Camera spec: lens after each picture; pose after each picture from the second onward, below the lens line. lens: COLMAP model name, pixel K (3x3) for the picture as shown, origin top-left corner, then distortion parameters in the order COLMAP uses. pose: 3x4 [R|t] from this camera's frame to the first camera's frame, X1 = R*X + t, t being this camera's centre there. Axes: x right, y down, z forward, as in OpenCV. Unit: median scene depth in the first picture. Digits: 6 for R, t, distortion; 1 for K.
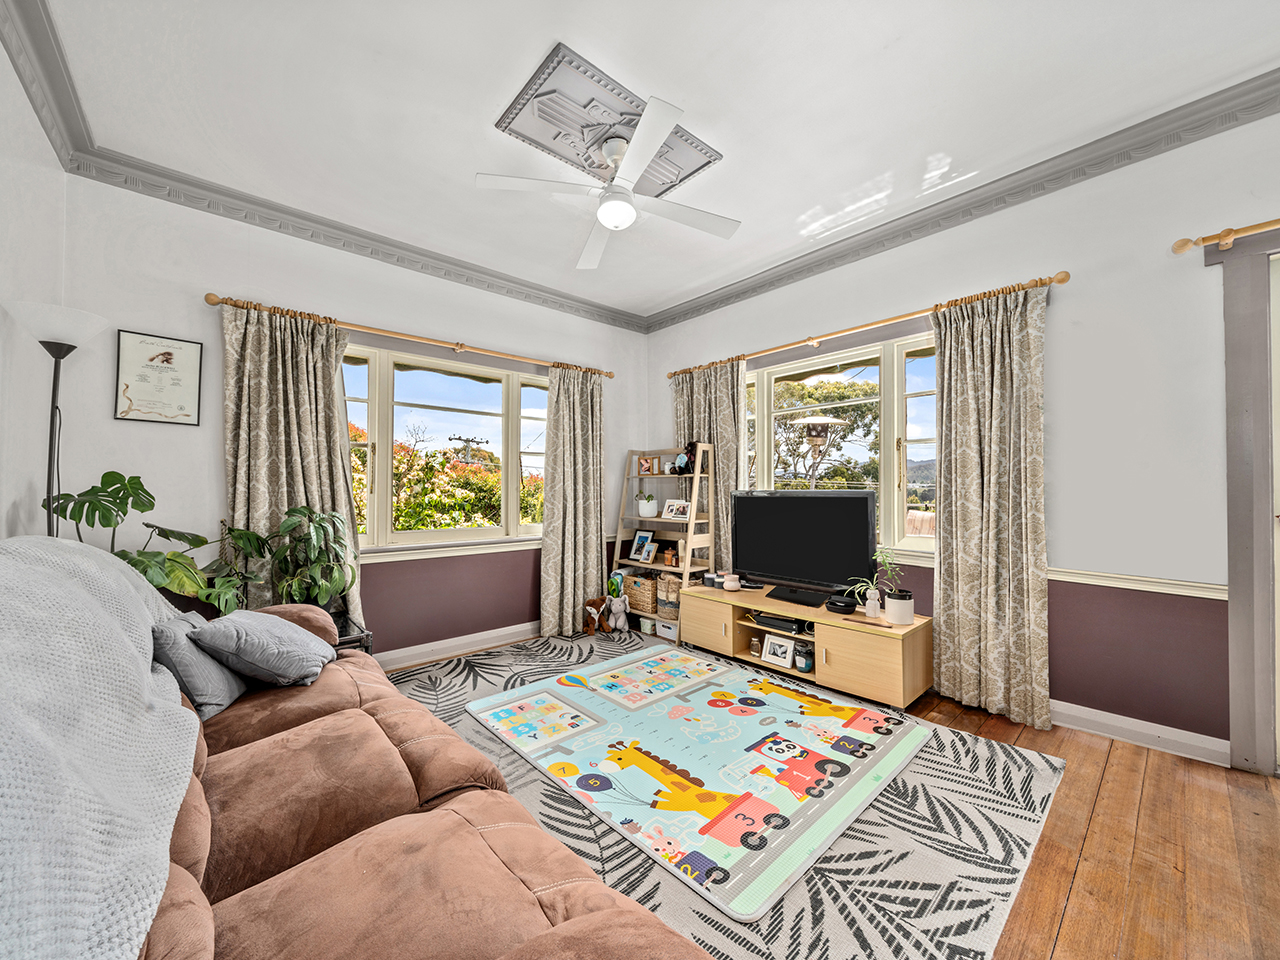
lens RADIAL K [[491.7, 0, 640.0], [0, 491.7, 486.5], [0, 0, 1]] dist [-0.008130, -0.000070]
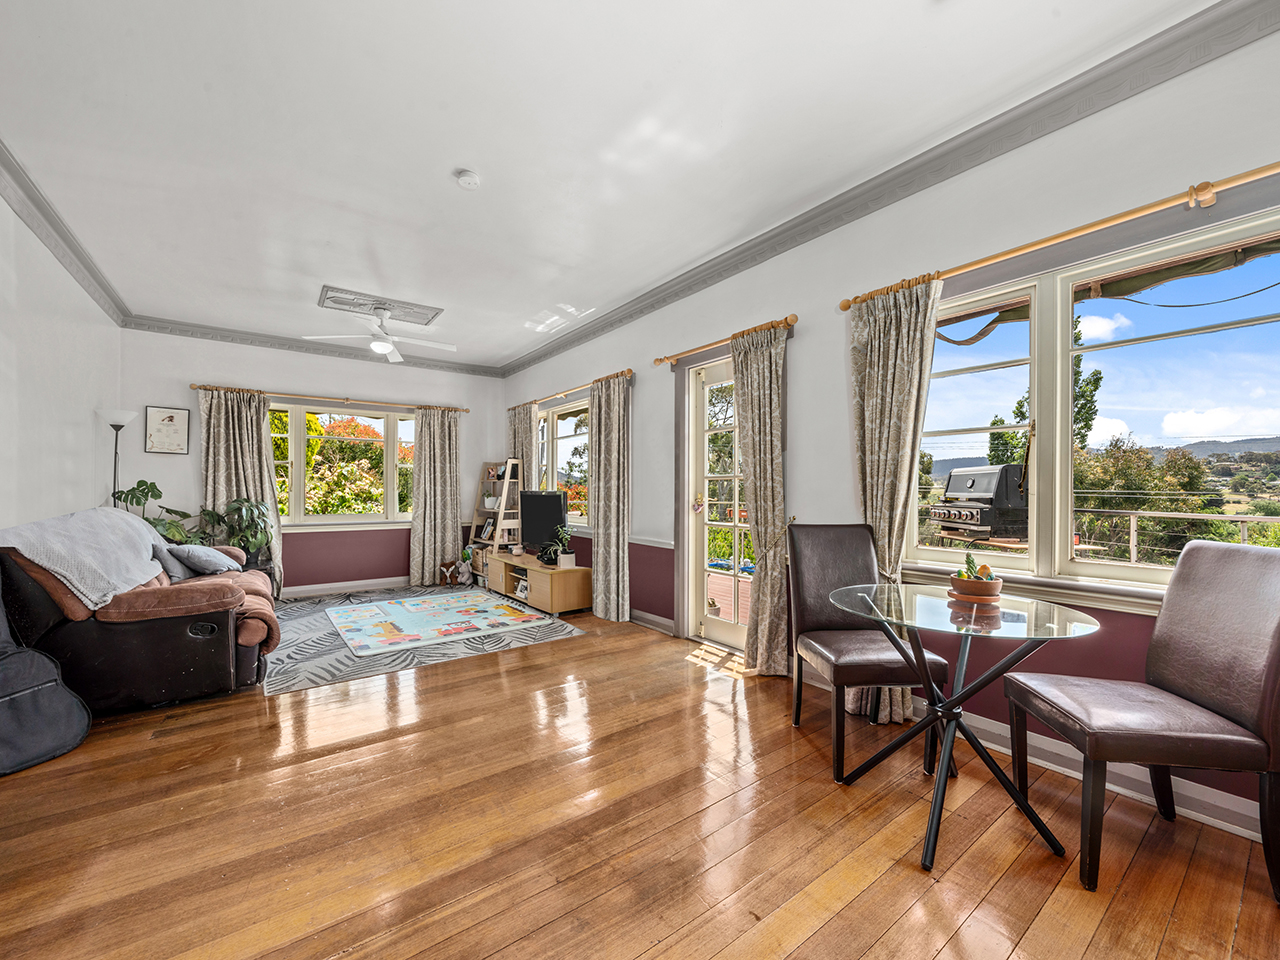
lens RADIAL K [[518.8, 0, 646.7], [0, 518.8, 495.6], [0, 0, 1]] dist [-0.009757, -0.000181]
pose [[0.996746, 0.005320, -0.080434, 0.983699], [-0.003971, 0.999849, 0.016927, -0.007953], [0.080512, -0.016553, 0.996616, -0.803836]]
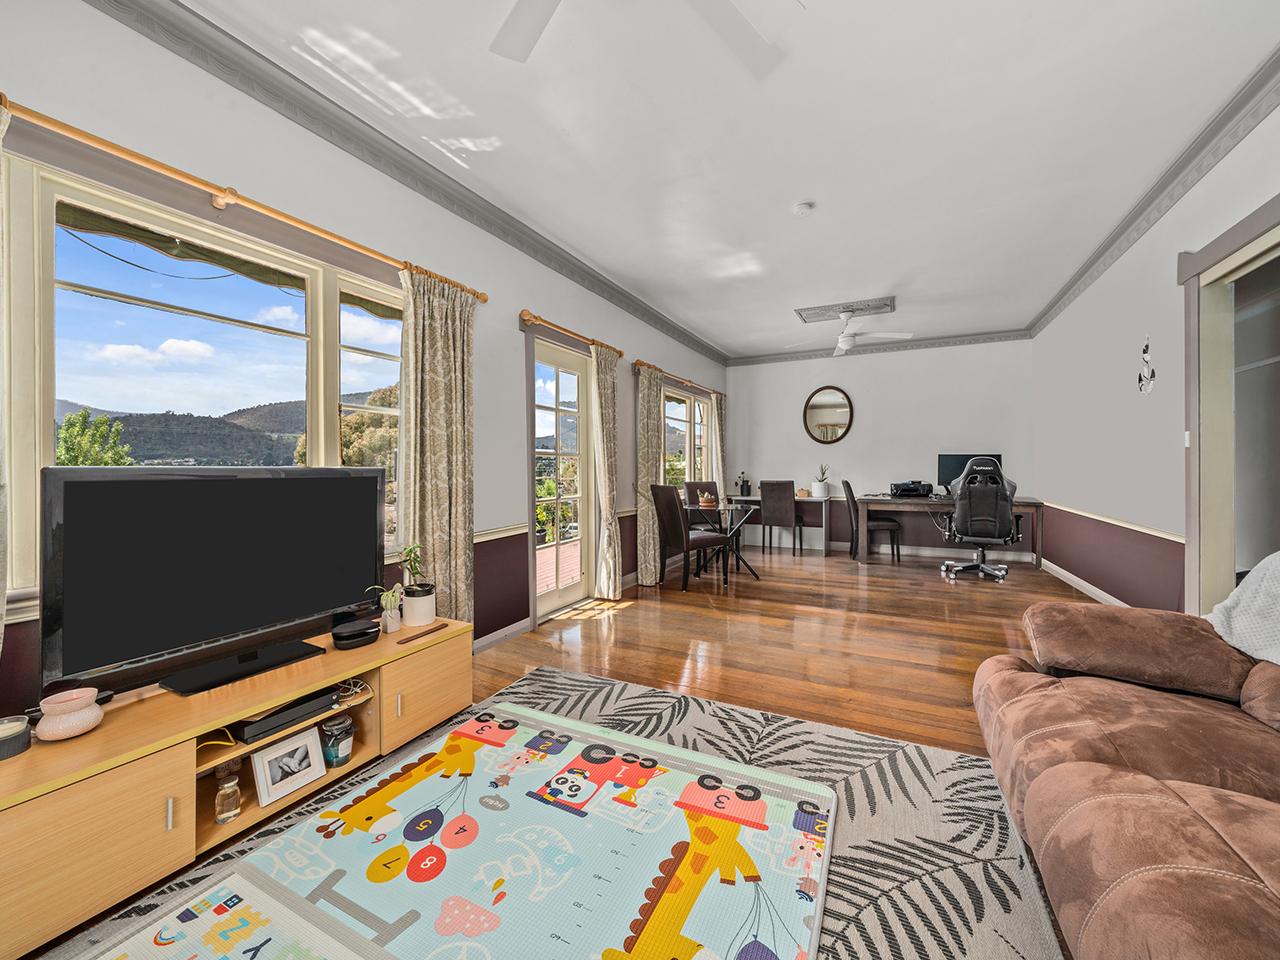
lens RADIAL K [[510.7, 0, 630.1], [0, 510.7, 469.8], [0, 0, 1]] dist [-0.001558, -0.000063]
pose [[-0.355686, 0.000036, 0.934605, -0.444968], [-0.005411, 0.999983, -0.002098, 0.011302], [-0.934590, -0.005803, -0.355680, 1.011752]]
